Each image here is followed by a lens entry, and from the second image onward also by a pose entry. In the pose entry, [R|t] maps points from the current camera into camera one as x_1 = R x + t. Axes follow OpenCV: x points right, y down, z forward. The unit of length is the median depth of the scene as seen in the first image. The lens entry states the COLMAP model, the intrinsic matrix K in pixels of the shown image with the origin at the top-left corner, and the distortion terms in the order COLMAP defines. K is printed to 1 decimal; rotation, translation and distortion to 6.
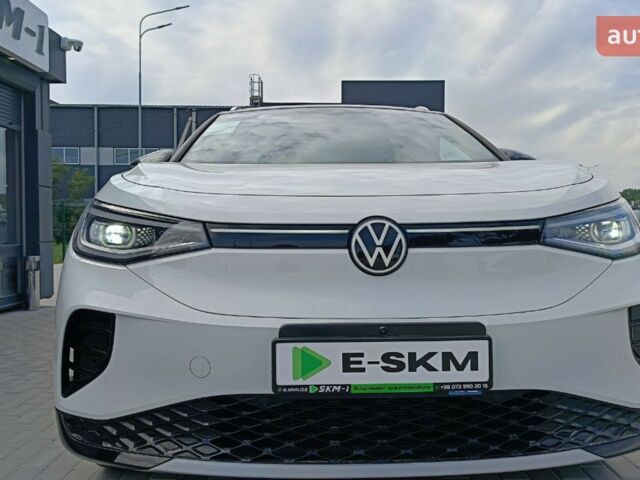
lens RADIAL K [[610.1, 0, 320.0], [0, 610.1, 240.0], [0, 0, 1]] dist [0.002551, -0.209716]
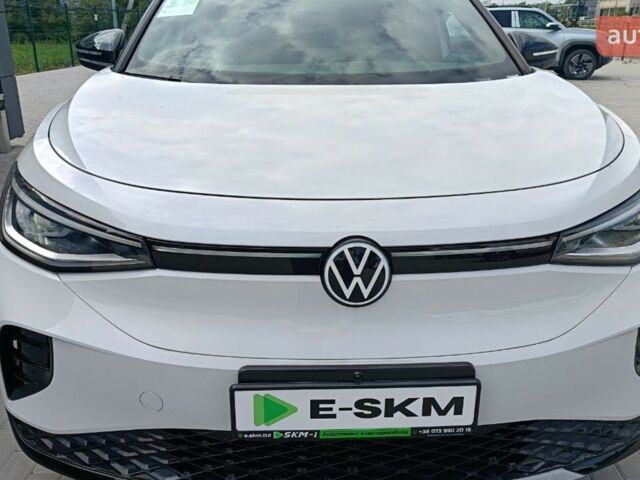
lens RADIAL K [[610.1, 0, 320.0], [0, 610.1, 240.0], [0, 0, 1]] dist [0.002551, -0.209716]
pose [[0.999756, 0.011344, 0.018968, 0.030963], [-0.016878, 0.945936, 0.323913, -0.315990], [-0.014268, -0.324154, 0.945897, 0.240875]]
